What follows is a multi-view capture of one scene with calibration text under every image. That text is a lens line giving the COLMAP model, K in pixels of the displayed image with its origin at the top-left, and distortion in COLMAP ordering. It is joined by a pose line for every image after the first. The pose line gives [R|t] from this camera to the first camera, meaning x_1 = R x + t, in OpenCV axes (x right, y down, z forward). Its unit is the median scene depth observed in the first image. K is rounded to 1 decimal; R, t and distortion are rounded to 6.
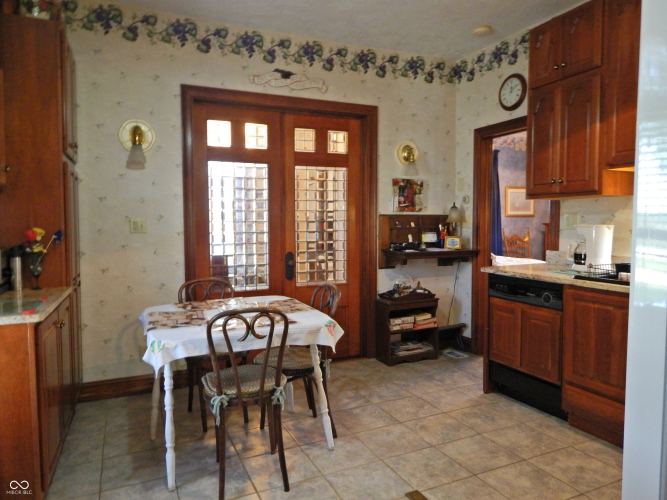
lens RADIAL K [[471.7, 0, 336.0], [0, 471.7, 249.5], [0, 0, 1]] dist [0.029892, -0.005172]
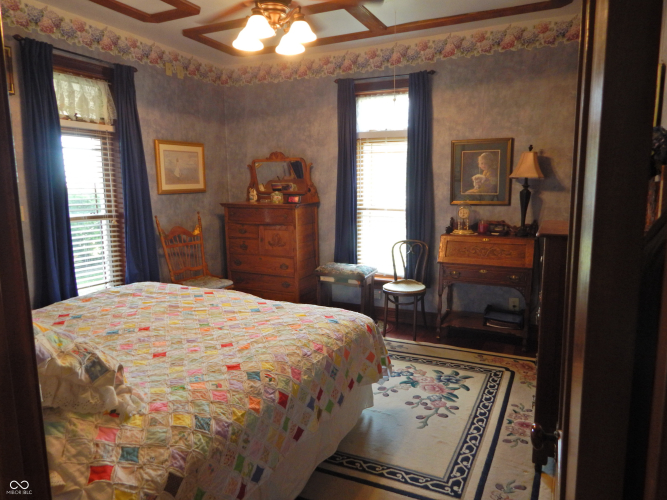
lens RADIAL K [[471.7, 0, 336.0], [0, 471.7, 249.5], [0, 0, 1]] dist [0.029892, -0.005172]
pose [[0.771810, -0.090192, 0.629425, 0.158987], [0.044964, 0.995152, 0.087463, -0.042565], [-0.634262, -0.039204, 0.772124, 0.425231]]
